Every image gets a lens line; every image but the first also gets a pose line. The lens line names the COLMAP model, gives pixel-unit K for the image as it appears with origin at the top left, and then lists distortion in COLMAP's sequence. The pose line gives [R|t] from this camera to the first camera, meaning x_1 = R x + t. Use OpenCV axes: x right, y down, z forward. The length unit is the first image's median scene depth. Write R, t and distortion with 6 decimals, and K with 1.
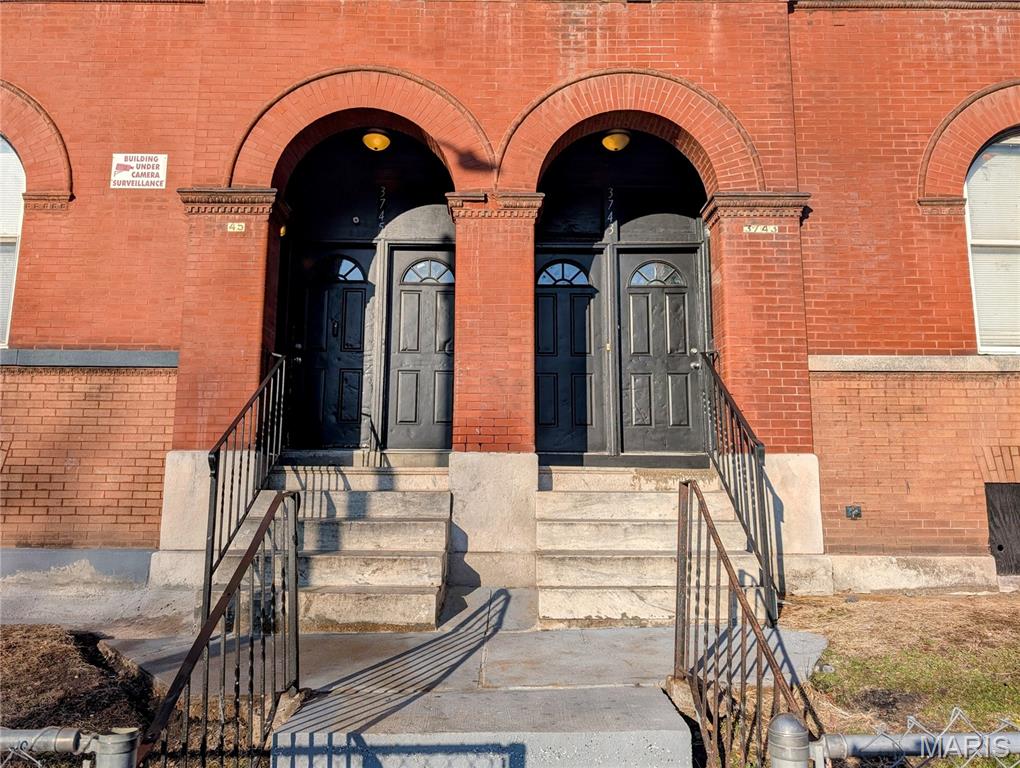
lens RADIAL K [[724.3, 0, 505.5], [0, 724.3, 379.4], [0, 0, 1]] dist [0.029109, -0.033345]
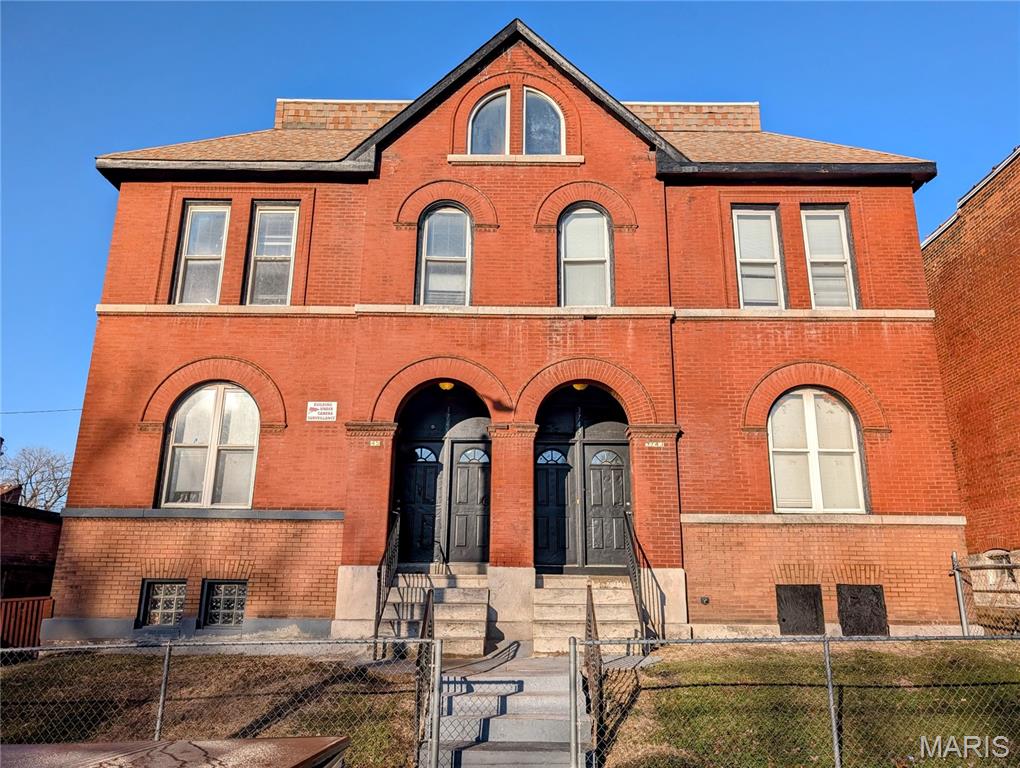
lens RADIAL K [[724.3, 0, 518.0], [0, 724.3, 390.5], [0, 0, 1]] dist [0.029109, -0.033345]
pose [[0.999990, 0.002867, -0.003574, 0.005665], [-0.003230, 0.994347, -0.106127, -0.146507], [0.003250, 0.106138, 0.994346, -0.868931]]
